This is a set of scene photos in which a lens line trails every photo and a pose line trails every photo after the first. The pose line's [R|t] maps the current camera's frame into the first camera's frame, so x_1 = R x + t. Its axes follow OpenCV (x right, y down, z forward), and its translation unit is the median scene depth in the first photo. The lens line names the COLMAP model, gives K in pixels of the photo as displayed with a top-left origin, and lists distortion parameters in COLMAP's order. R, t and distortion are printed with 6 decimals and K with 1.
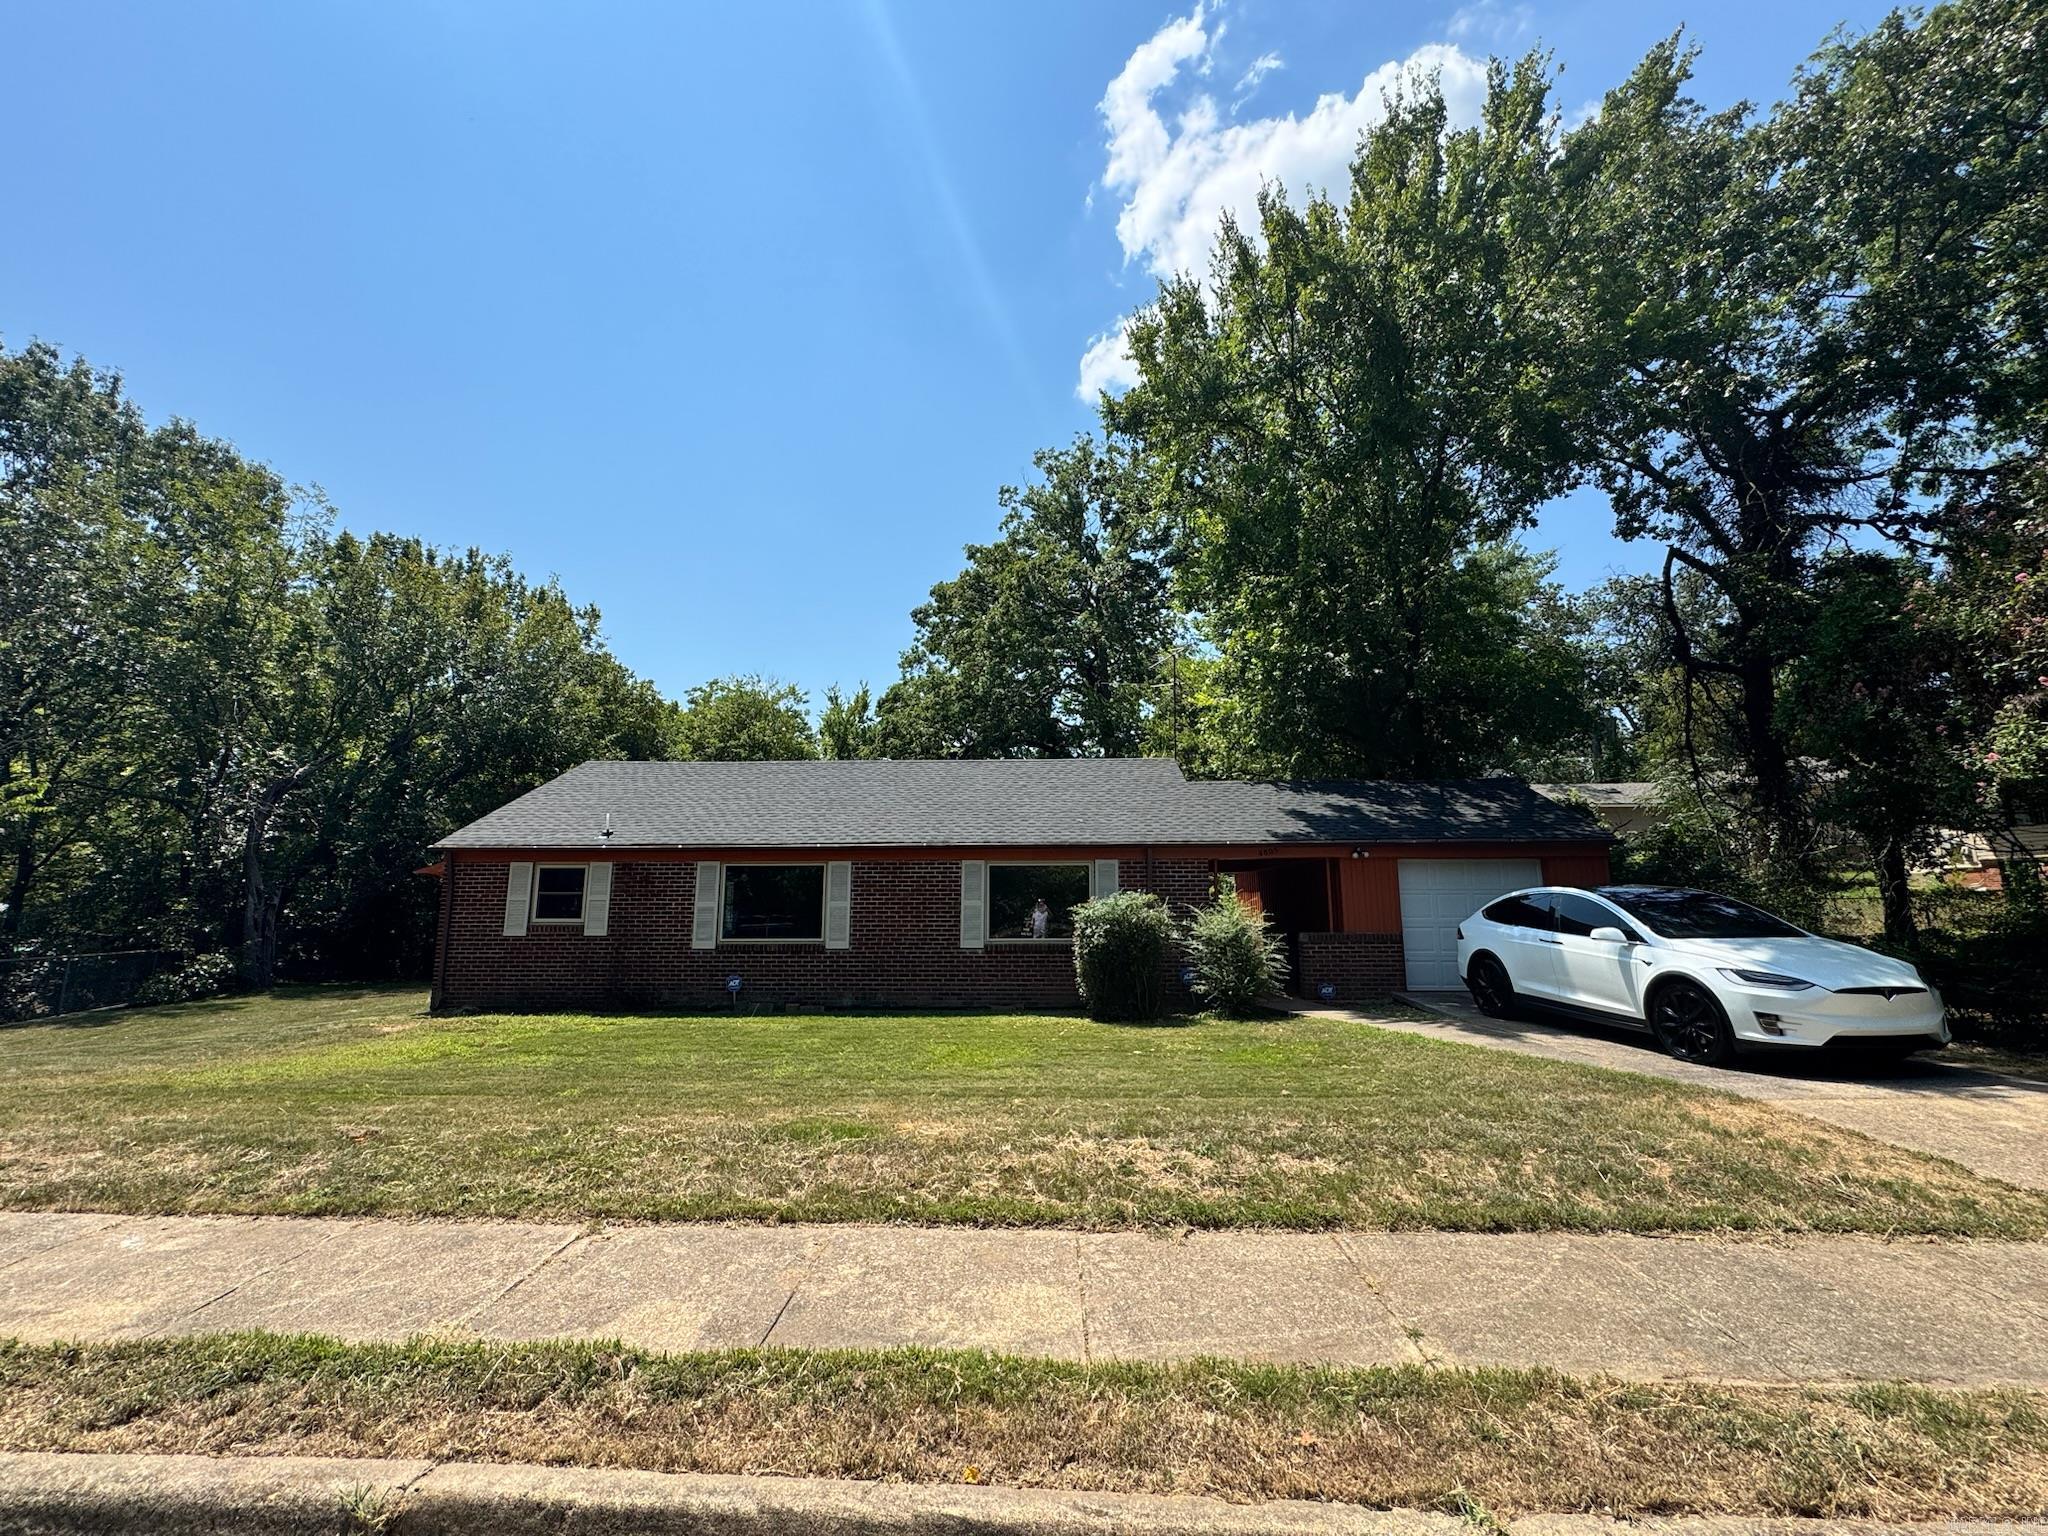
lens RADIAL K [[821.7, 0, 1023.0], [0, 821.7, 753.7], [0, 0, 1]] dist [-0.000310, 0.000263]
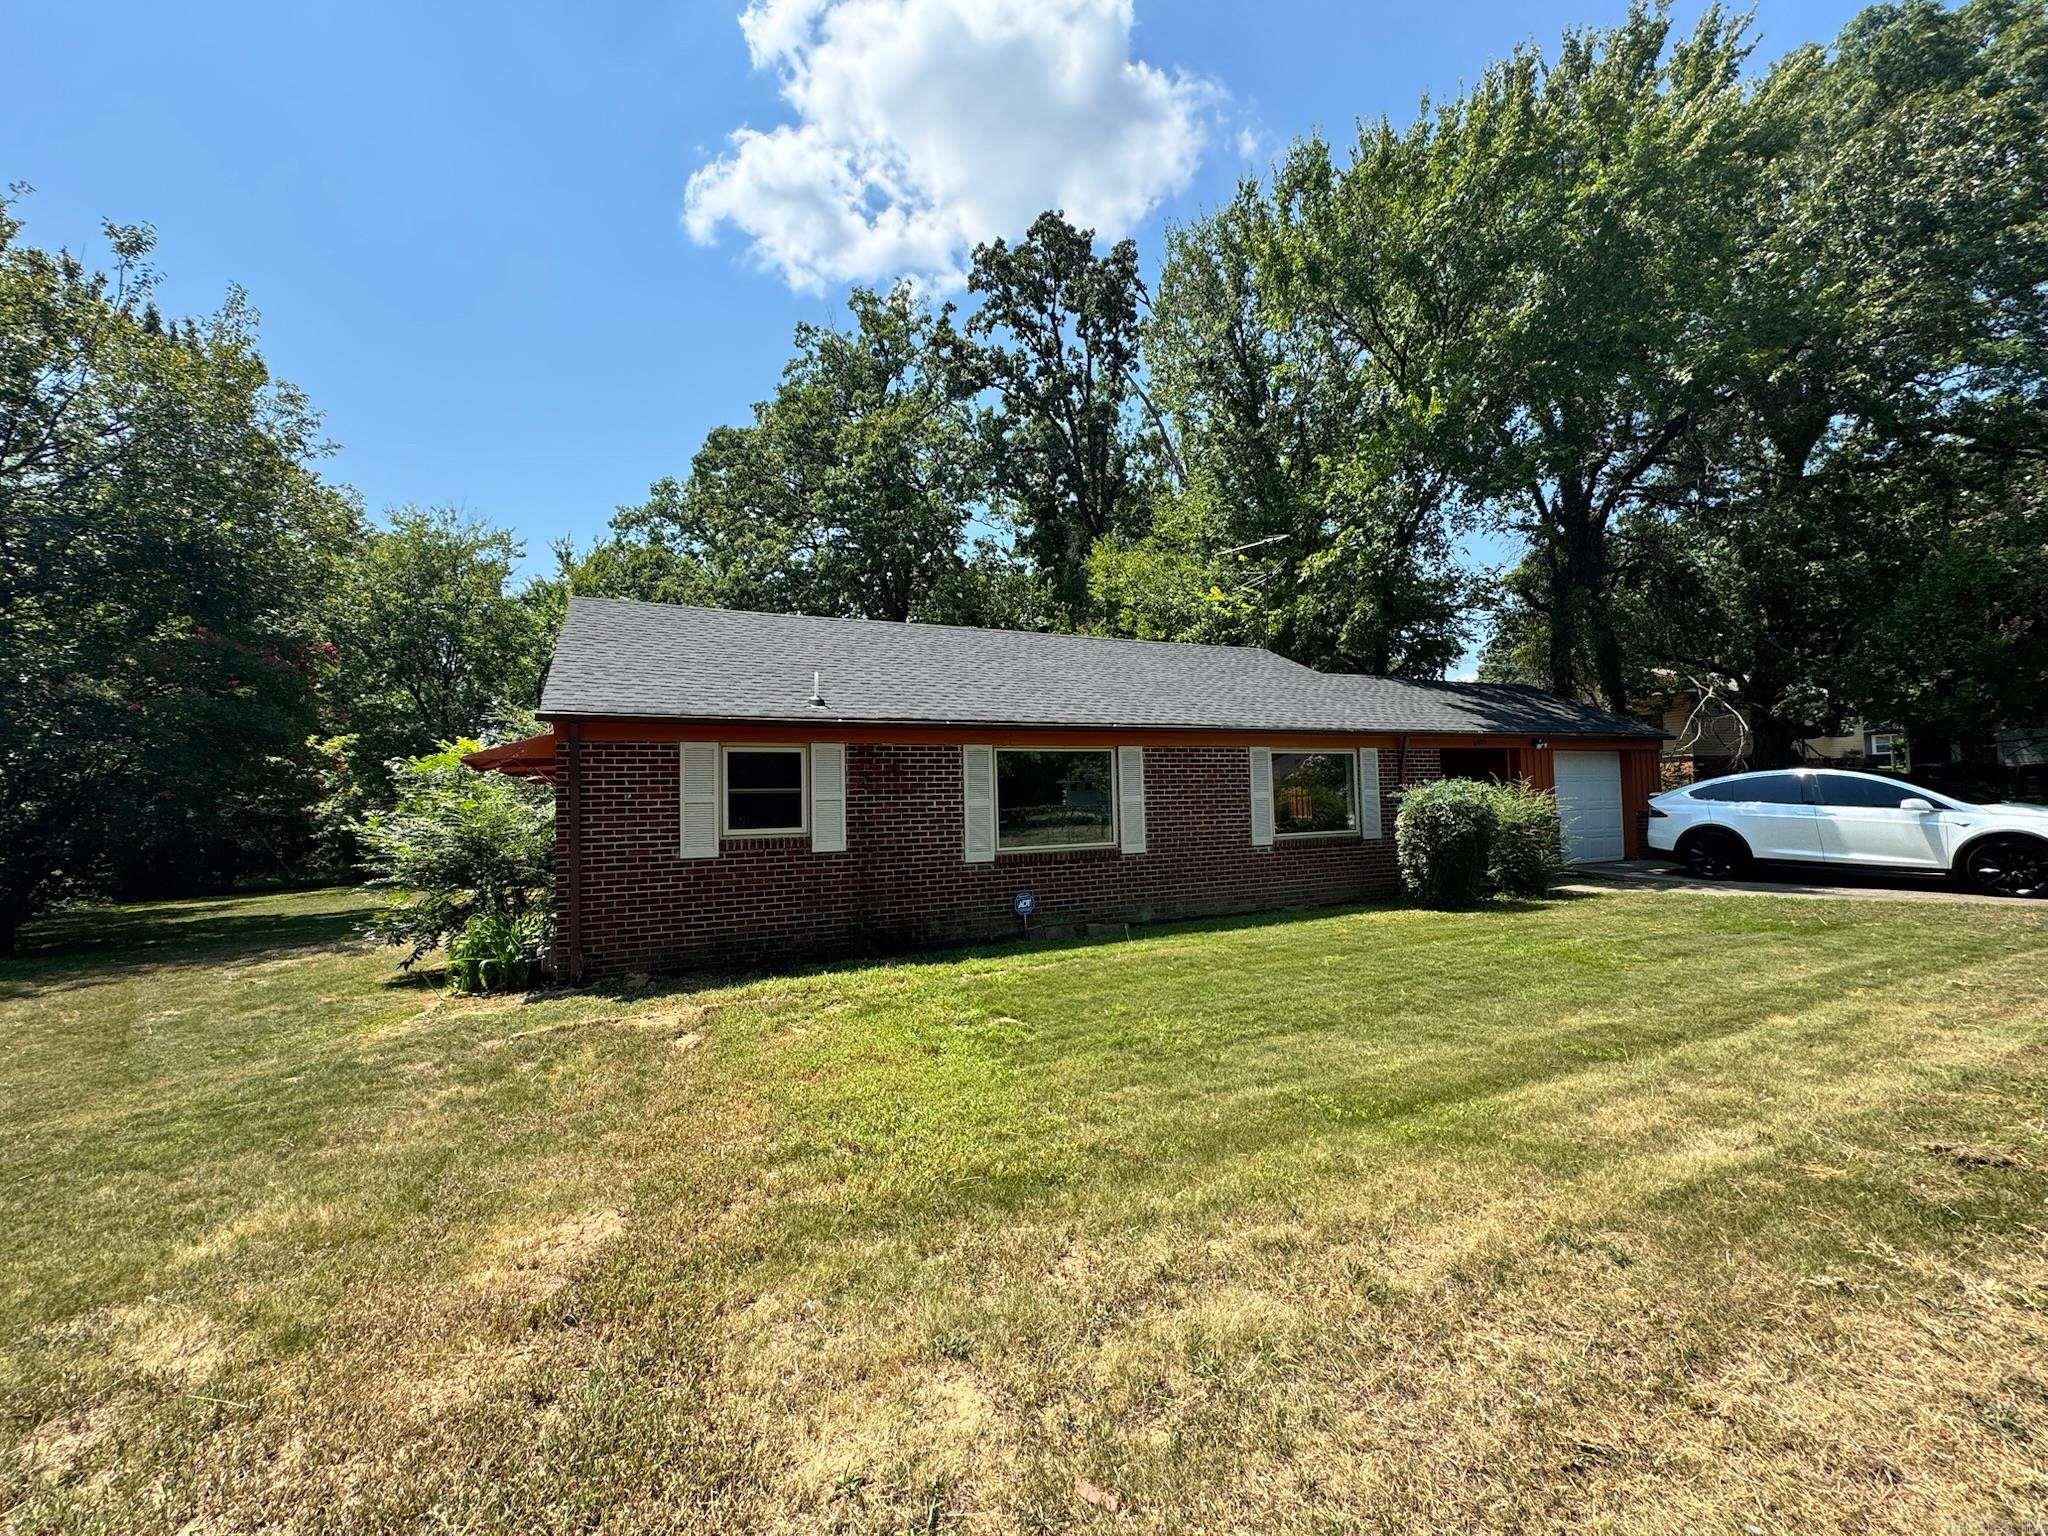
lens RADIAL K [[817.5, 0, 1027.4], [0, 817.5, 761.7], [0, 0, 1]] dist [-0.001286, -0.000202]
pose [[0.893241, 0.003004, 0.449568, -0.655182], [-0.057569, 0.992510, 0.107750, 0.064063], [-0.445877, -0.122128, 0.886724, 0.328320]]
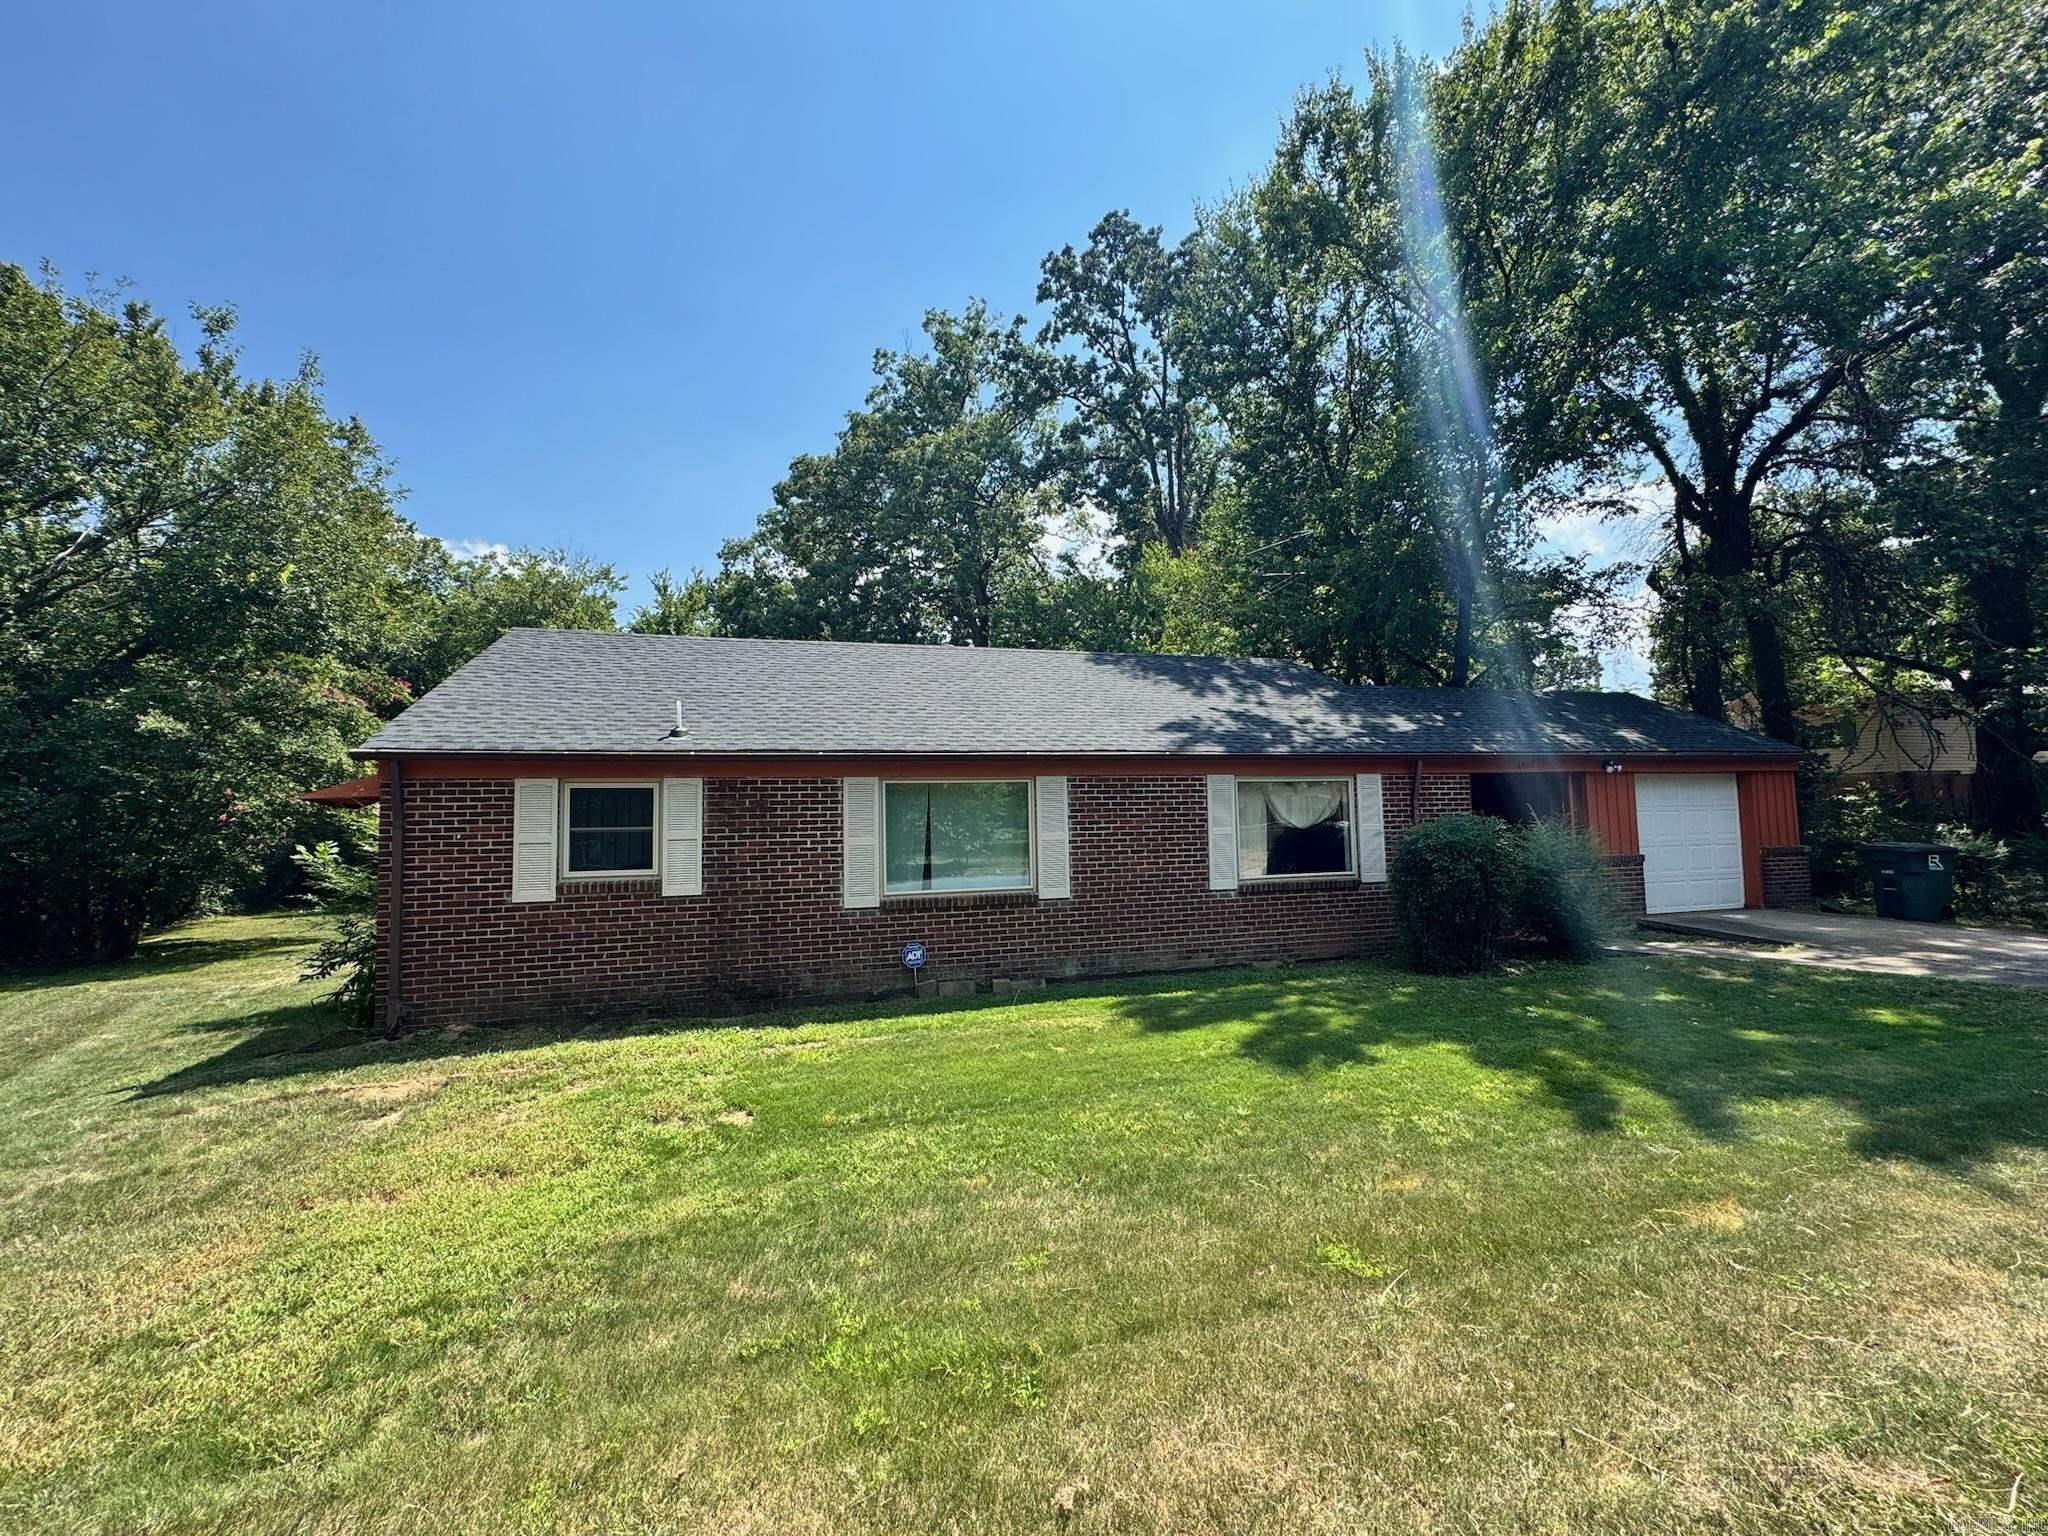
lens RADIAL K [[817.5, 0, 1027.4], [0, 817.5, 761.7], [0, 0, 1]] dist [-0.001286, -0.000202]
pose [[0.953918, 0.005013, 0.300025, -0.442261], [-0.035951, 0.994568, 0.097684, 0.049129], [-0.297906, -0.103969, 0.948917, 0.334148]]
